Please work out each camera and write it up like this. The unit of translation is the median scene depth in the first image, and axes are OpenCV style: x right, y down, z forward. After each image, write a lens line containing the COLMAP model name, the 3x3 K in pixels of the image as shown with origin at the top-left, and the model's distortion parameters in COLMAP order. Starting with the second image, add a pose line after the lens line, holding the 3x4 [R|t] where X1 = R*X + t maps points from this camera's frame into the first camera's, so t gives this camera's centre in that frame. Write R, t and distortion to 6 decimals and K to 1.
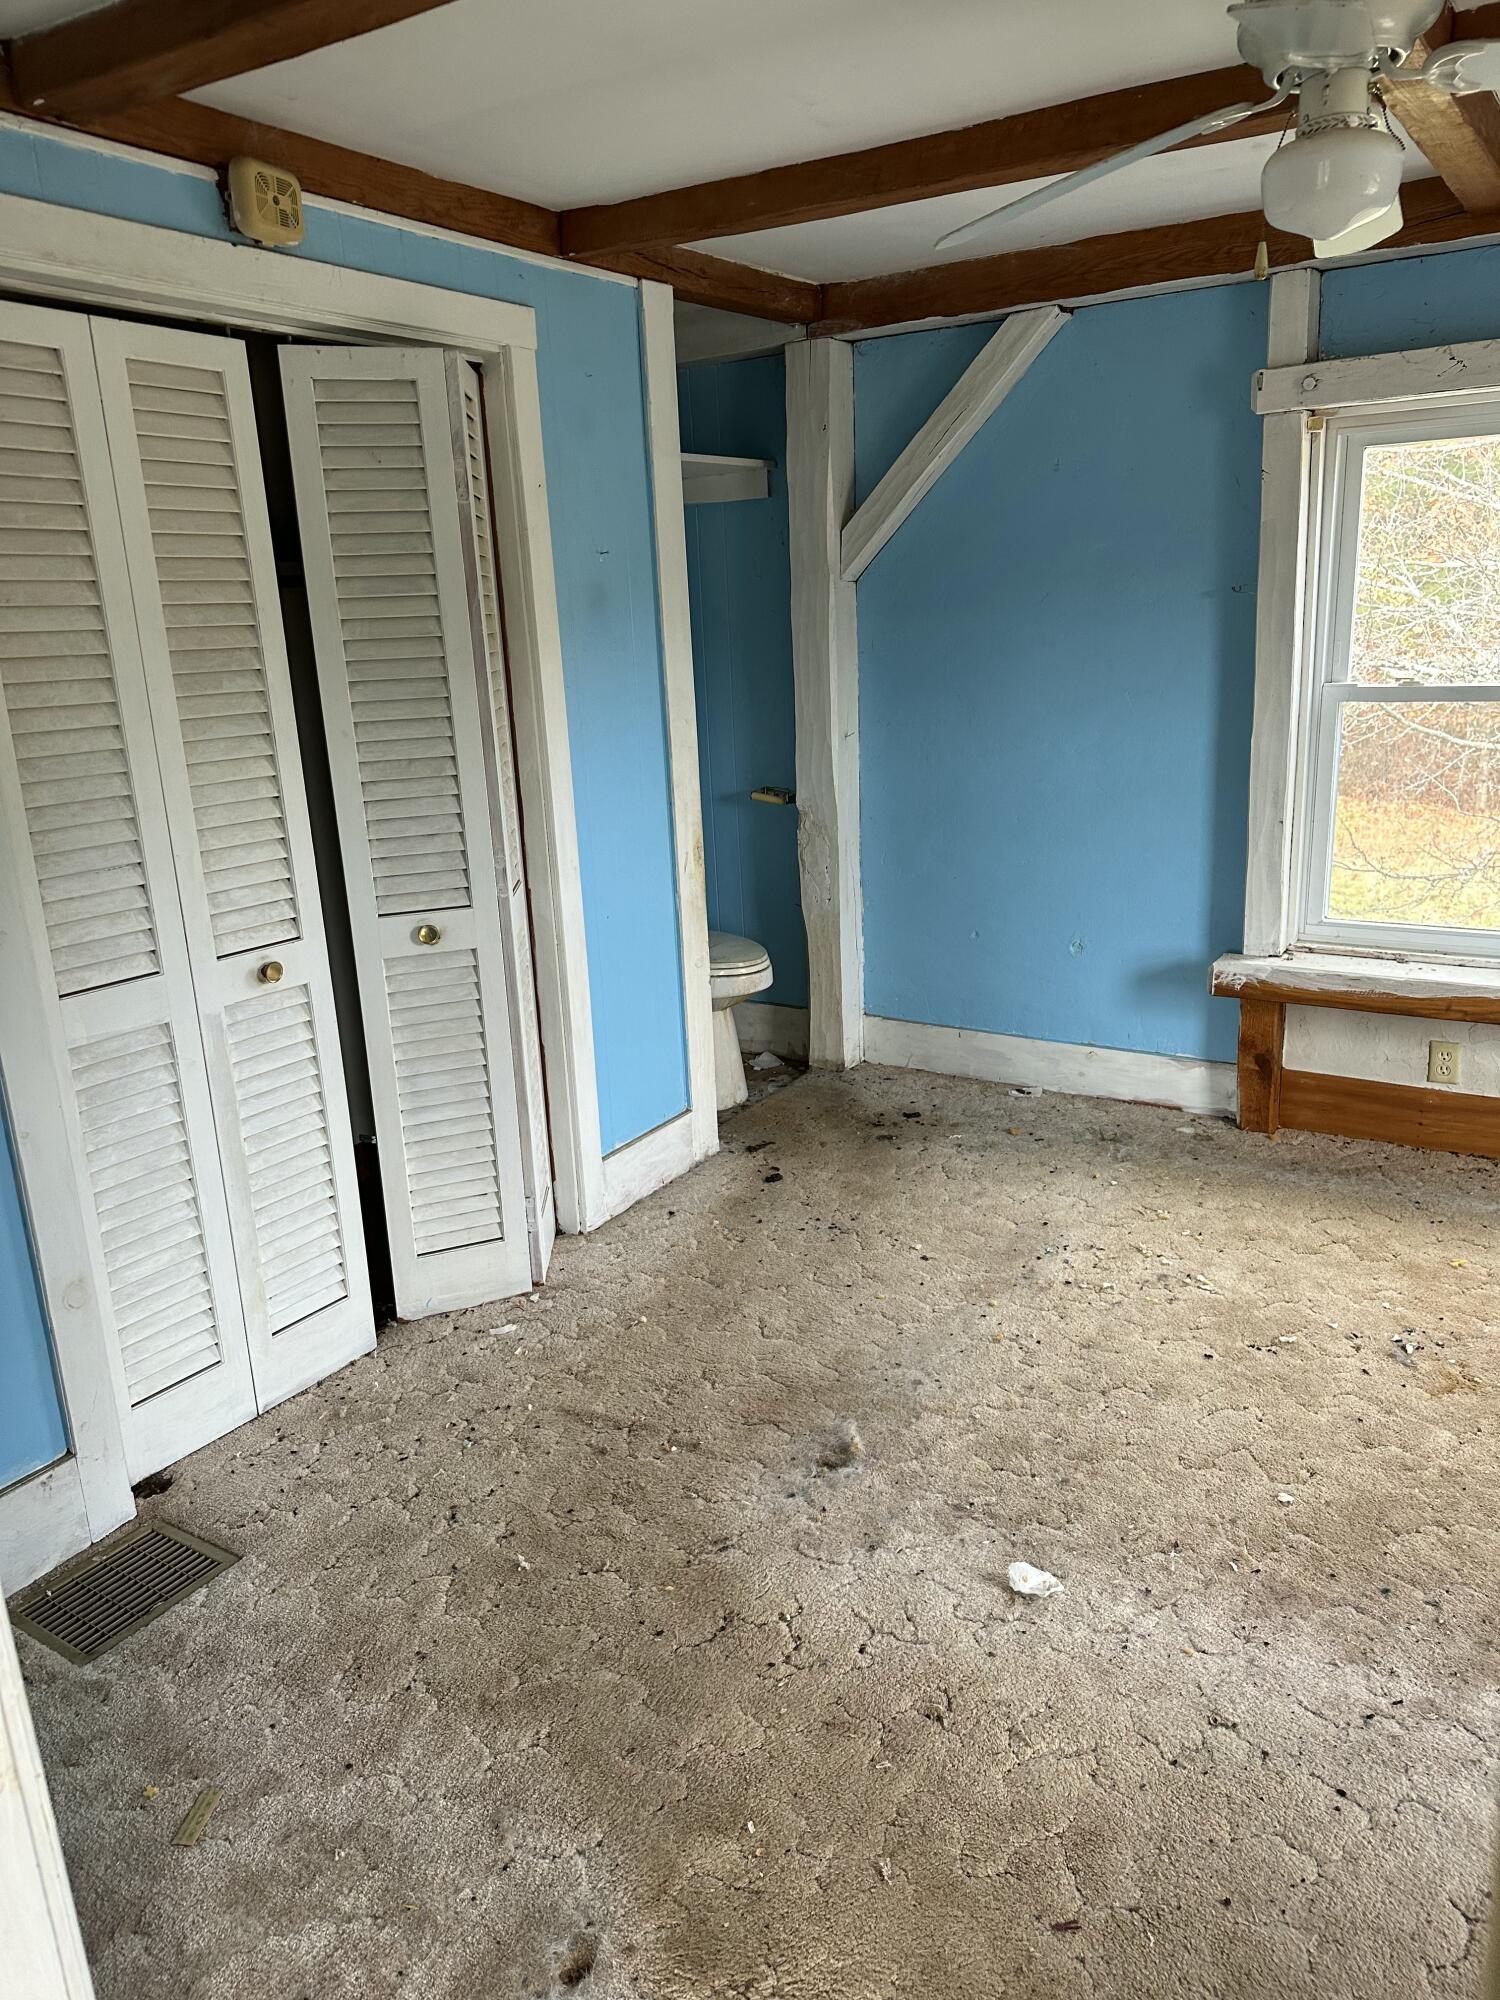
lens RADIAL K [[1431.7, 0, 753.8], [0, 1431.7, 1011.9], [0, 0, 1]] dist [0.065782, -0.033046]
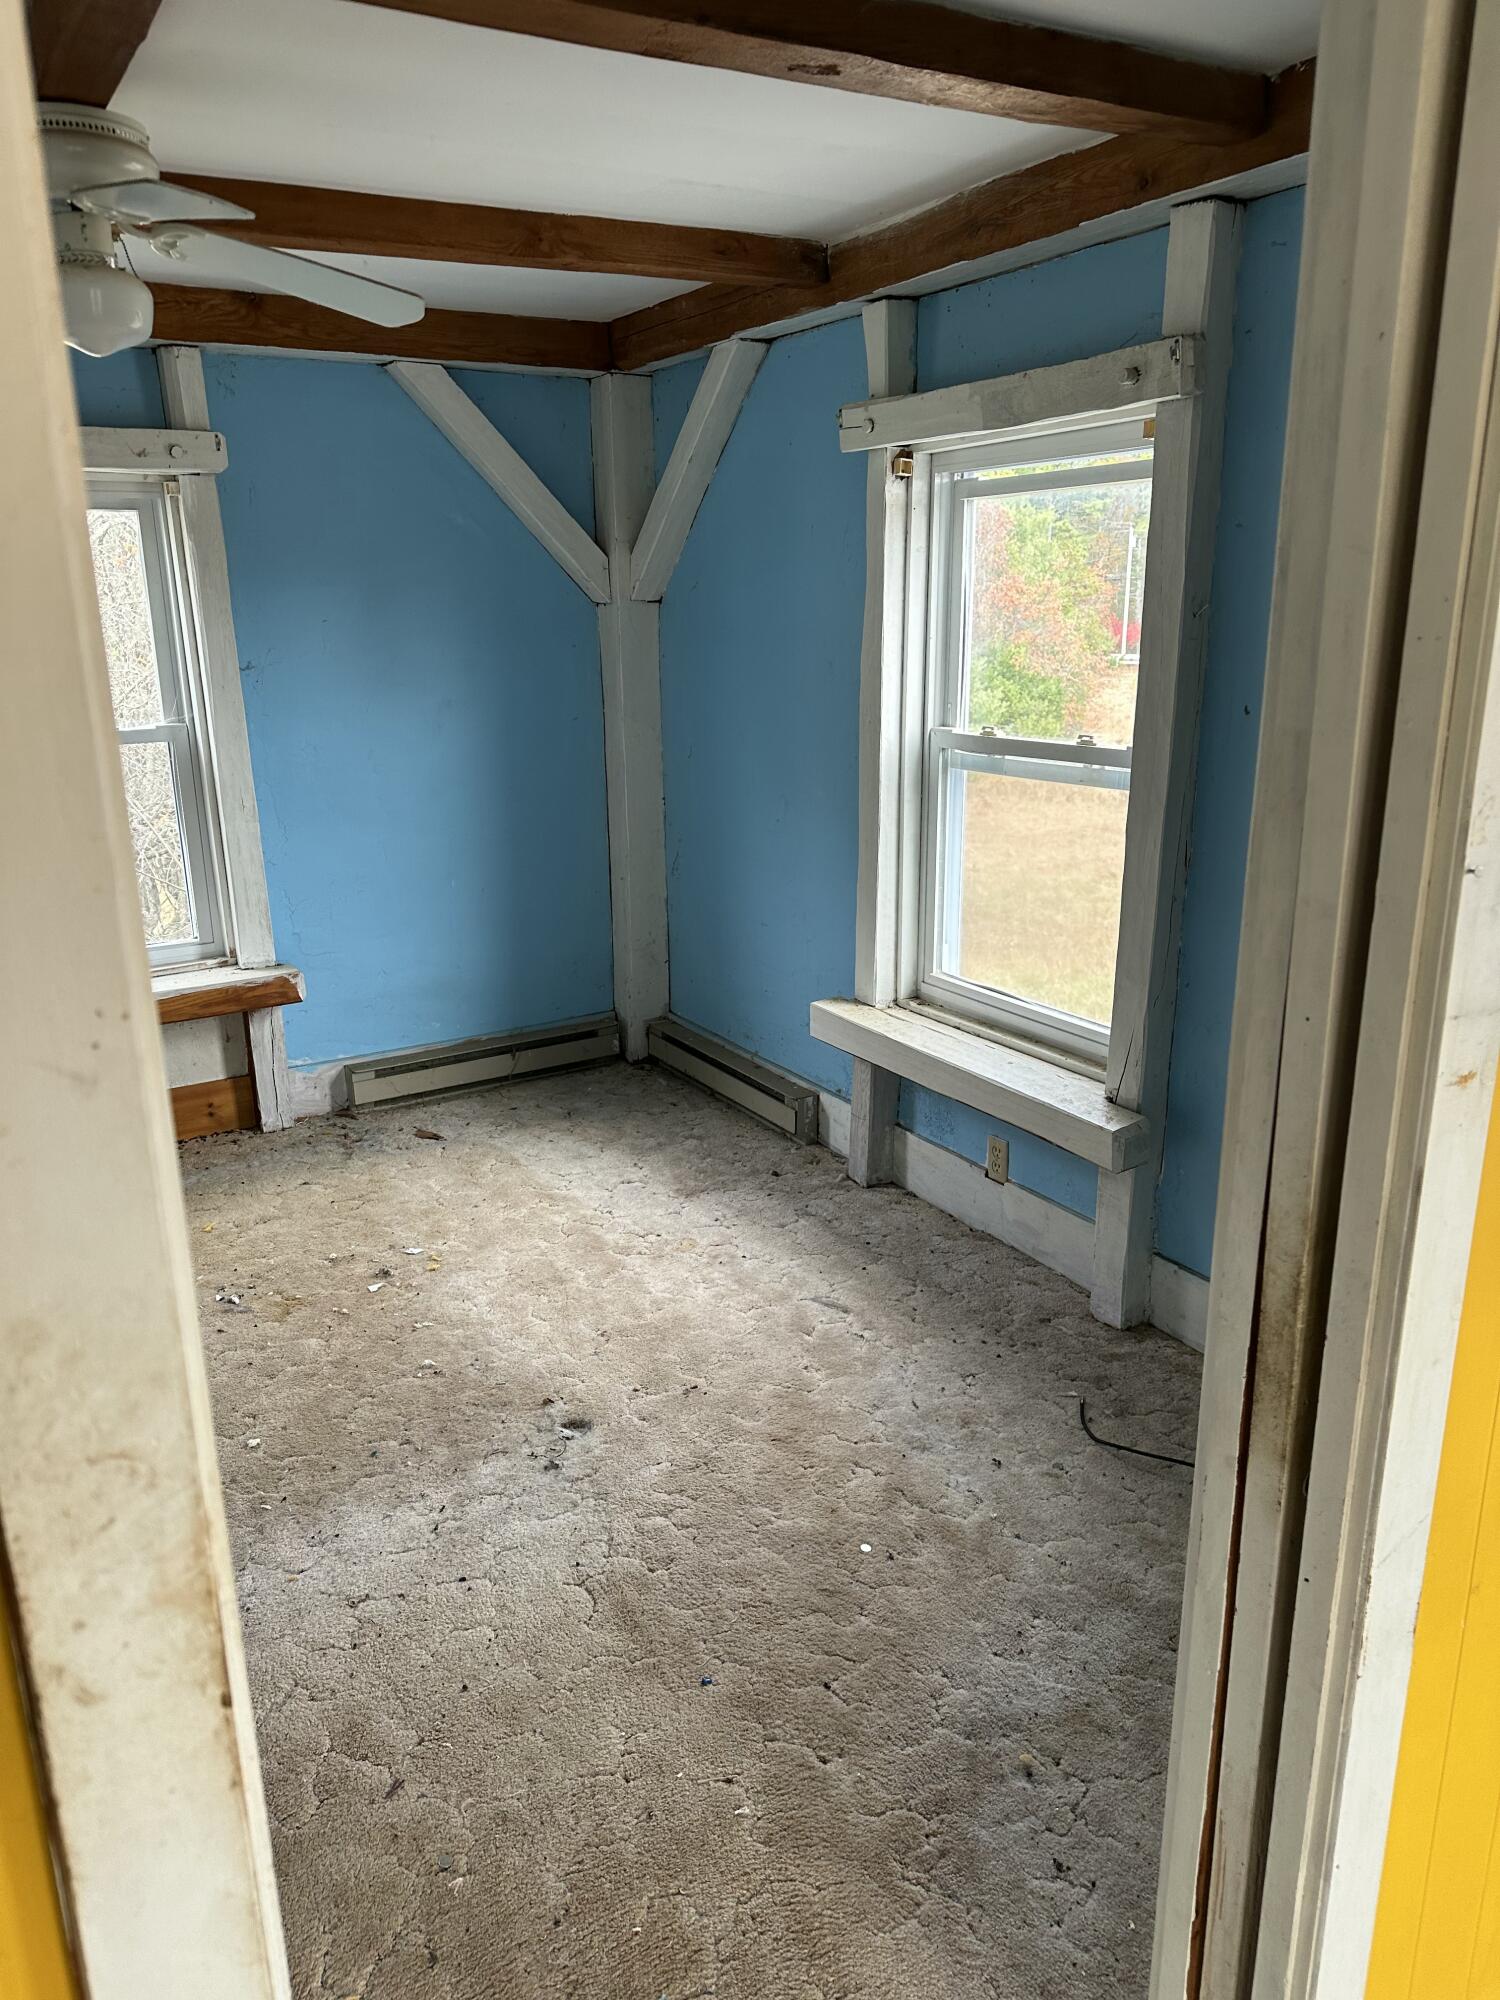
lens RADIAL K [[1431.7, 0, 740.3], [0, 1431.7, 993.7], [0, 0, 1]] dist [0.065782, -0.033046]
pose [[0.452095, -0.202234, 0.868741, -0.452222], [0.241731, 0.965289, 0.098911, -0.028691], [-0.858589, 0.165284, 0.485289, 0.079424]]
